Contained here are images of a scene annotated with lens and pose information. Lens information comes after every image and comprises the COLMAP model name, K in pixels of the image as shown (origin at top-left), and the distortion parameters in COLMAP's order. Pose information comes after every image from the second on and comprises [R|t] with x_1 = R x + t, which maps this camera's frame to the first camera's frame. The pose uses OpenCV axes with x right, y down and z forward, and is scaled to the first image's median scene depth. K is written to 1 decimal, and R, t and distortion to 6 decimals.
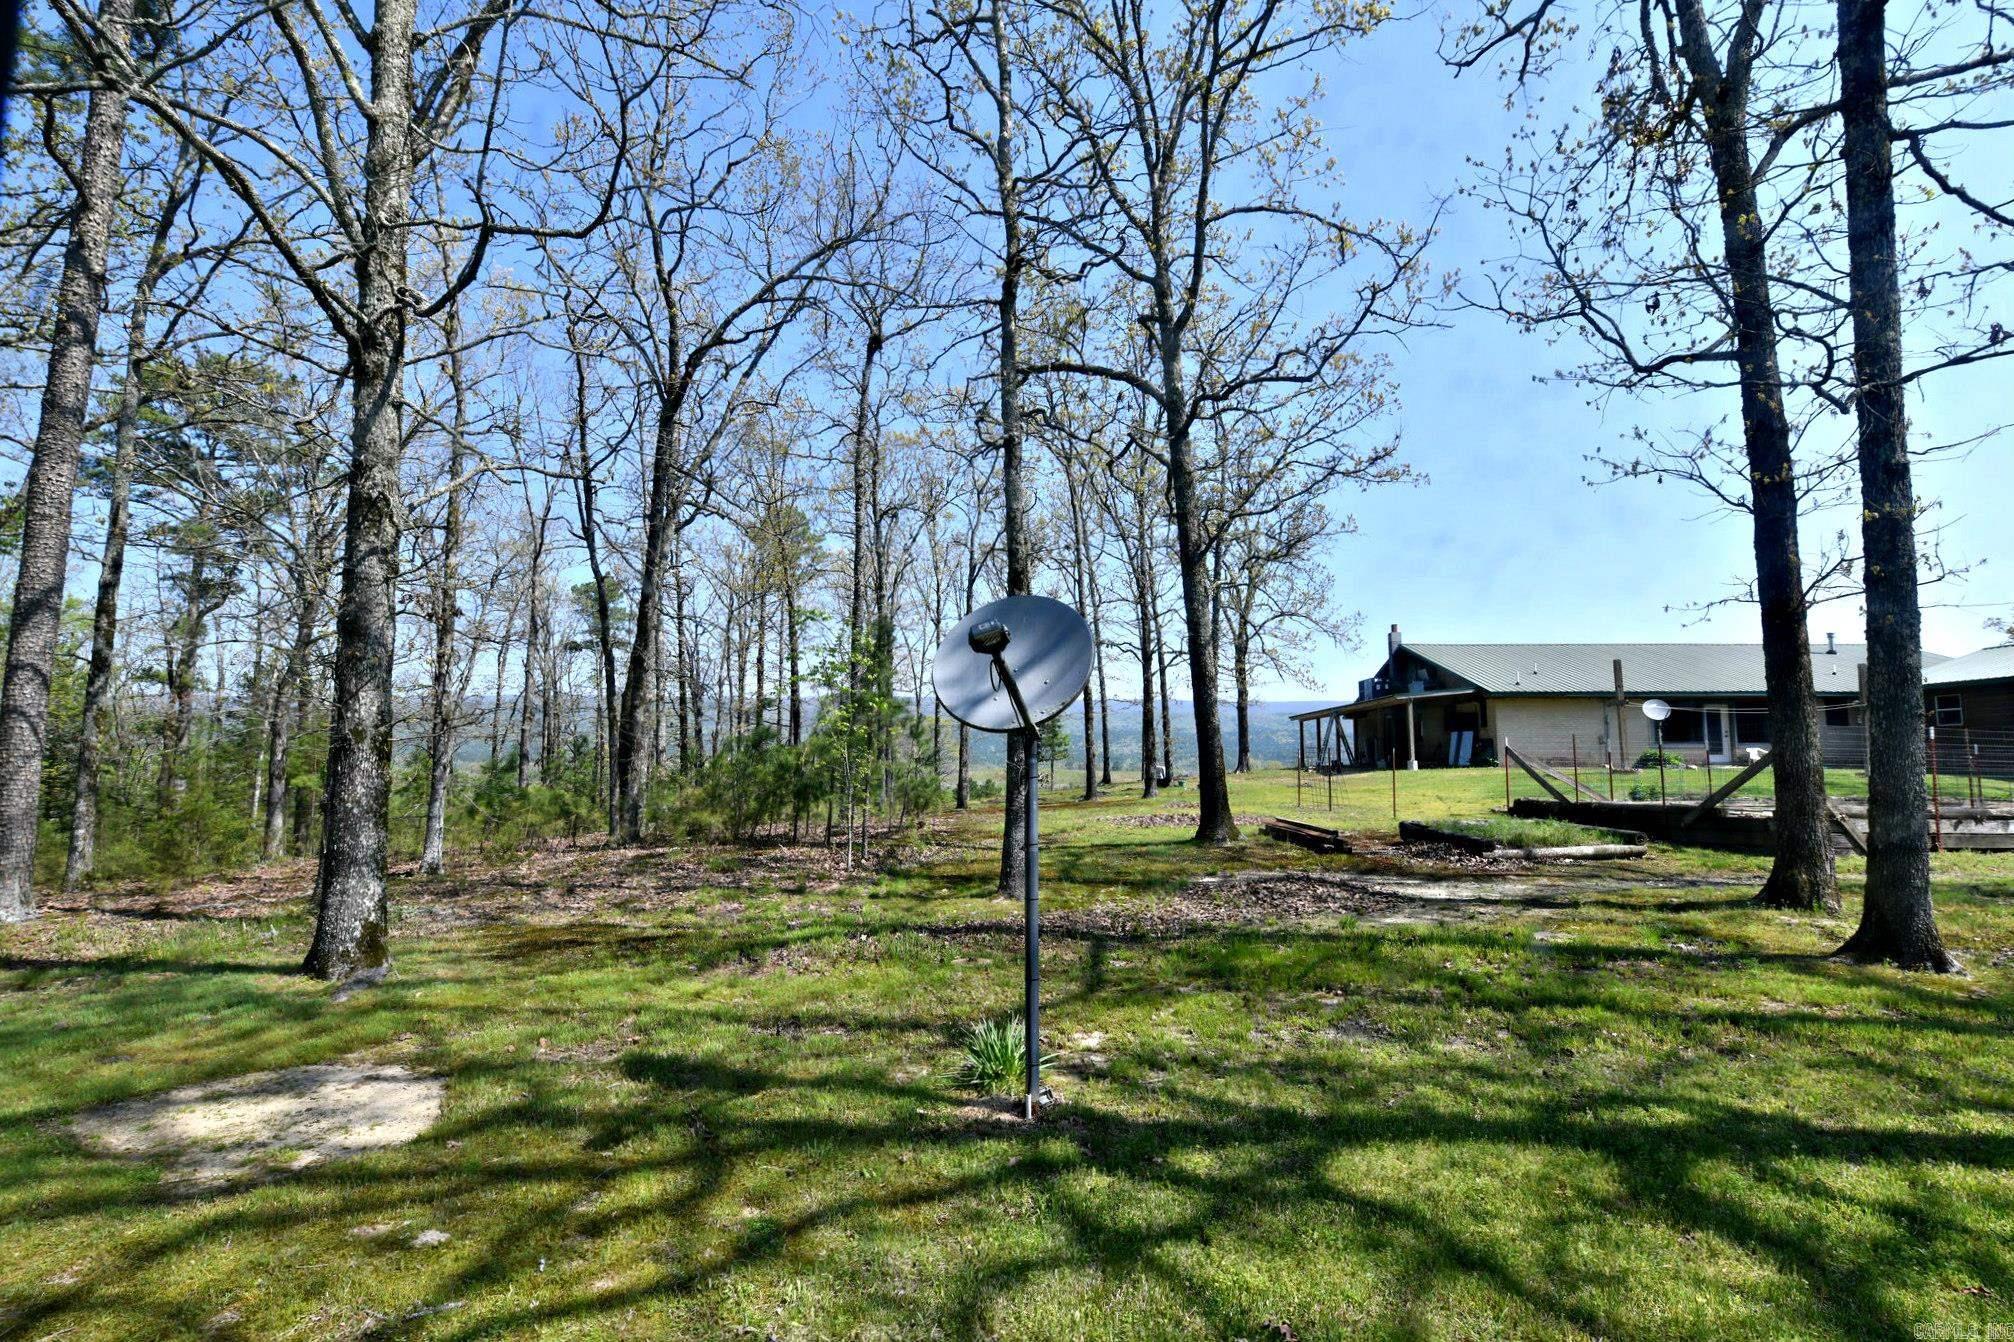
lens RADIAL K [[957.9, 0, 1006.8], [0, 957.9, 664.0], [0, 0, 1]] dist [-0.005105, -0.001606]
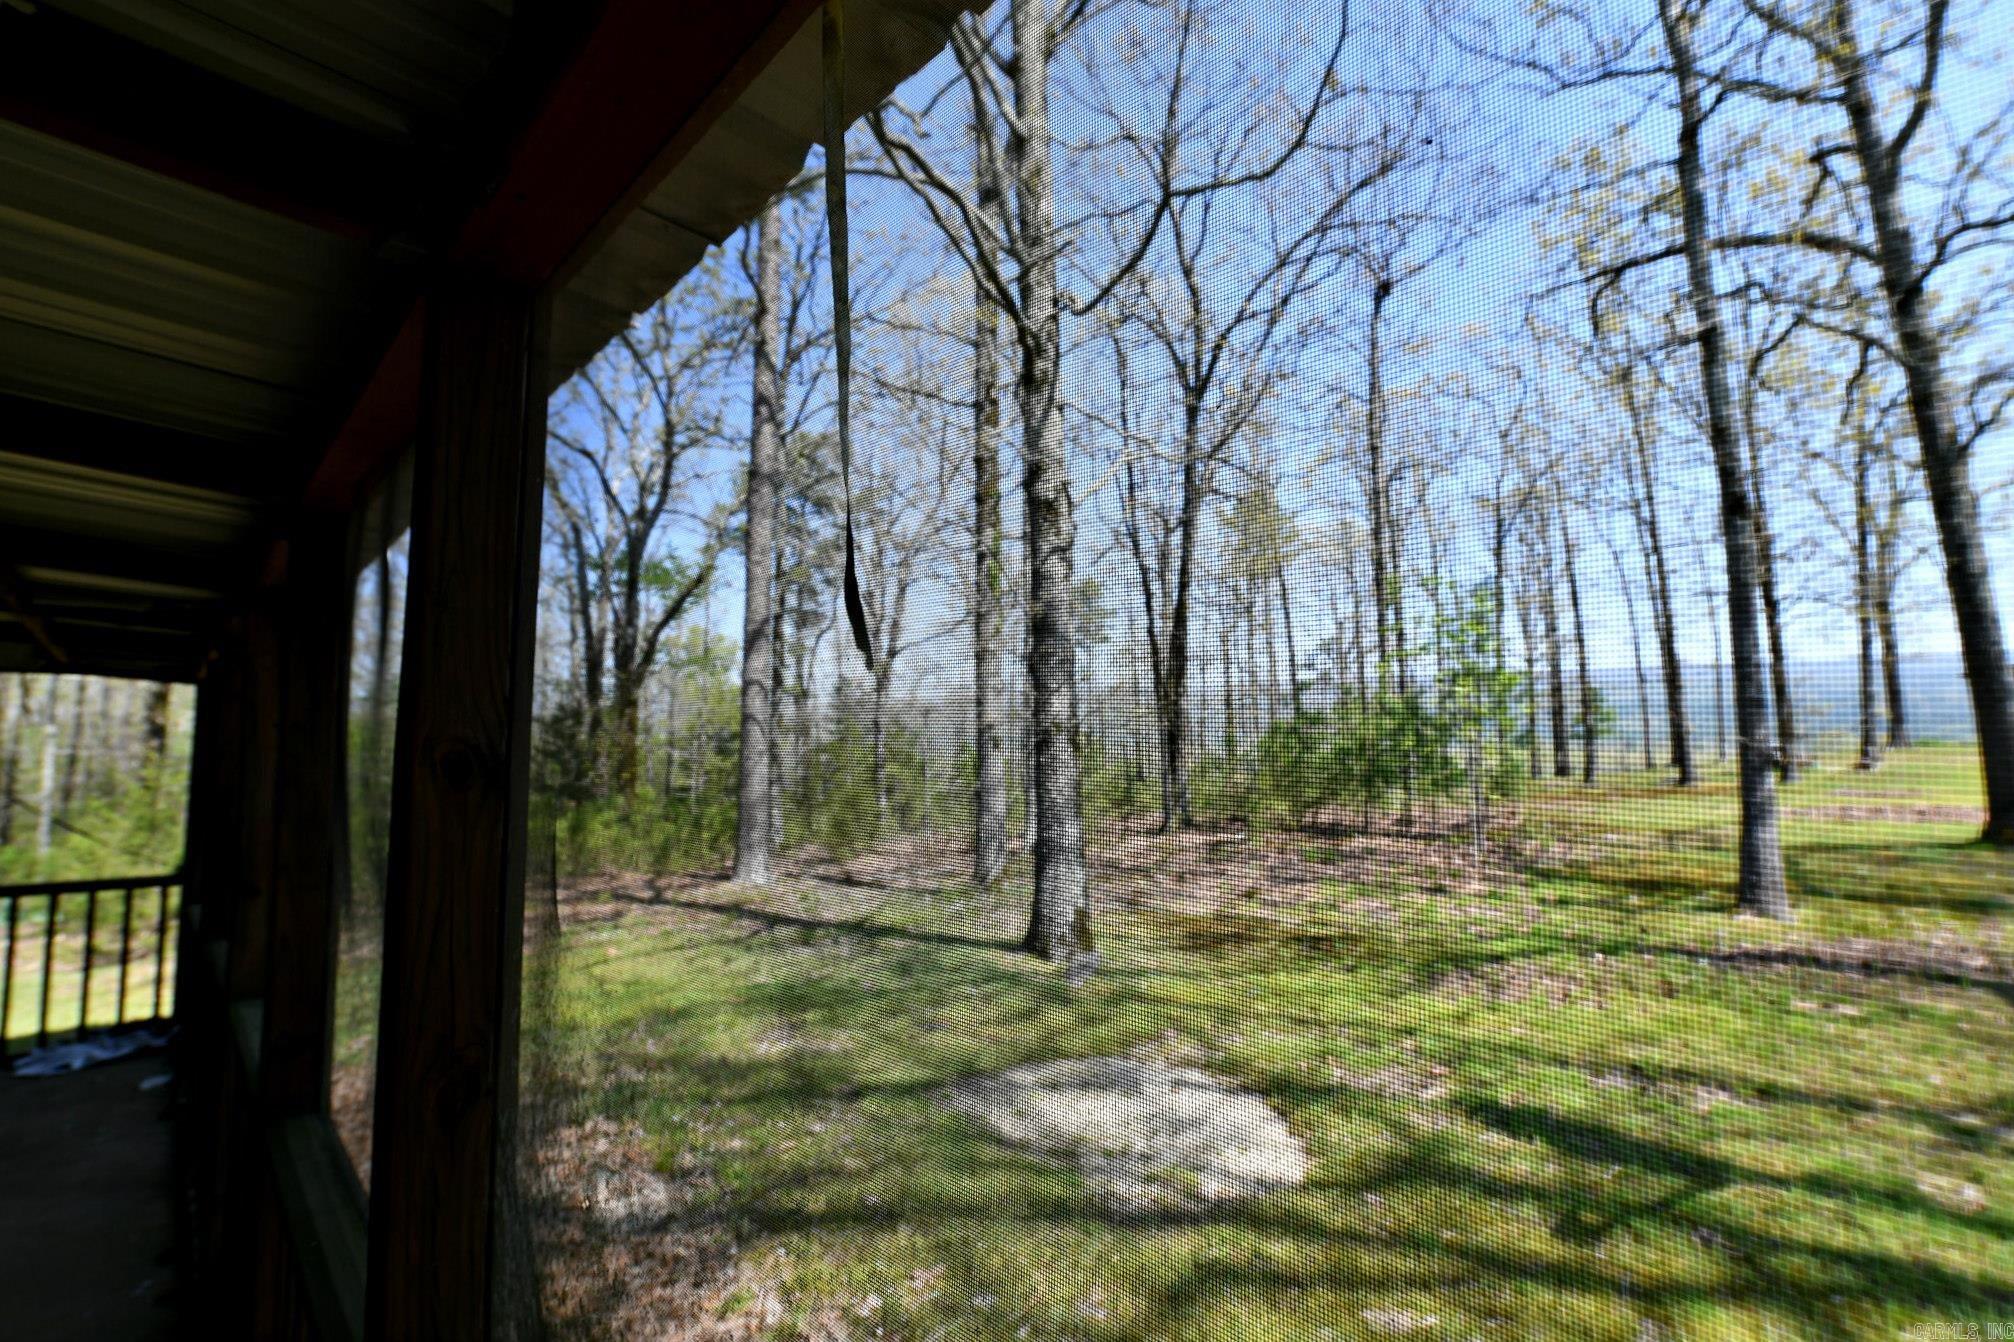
lens RADIAL K [[957.9, 0, 1019.8], [0, 957.9, 668.4], [0, 0, 1]] dist [-0.005105, -0.001606]
pose [[0.885594, -0.055041, -0.461188, -0.230028], [0.064434, 0.997911, 0.004632, 0.002324], [0.459970, -0.033819, 0.887290, 0.058050]]
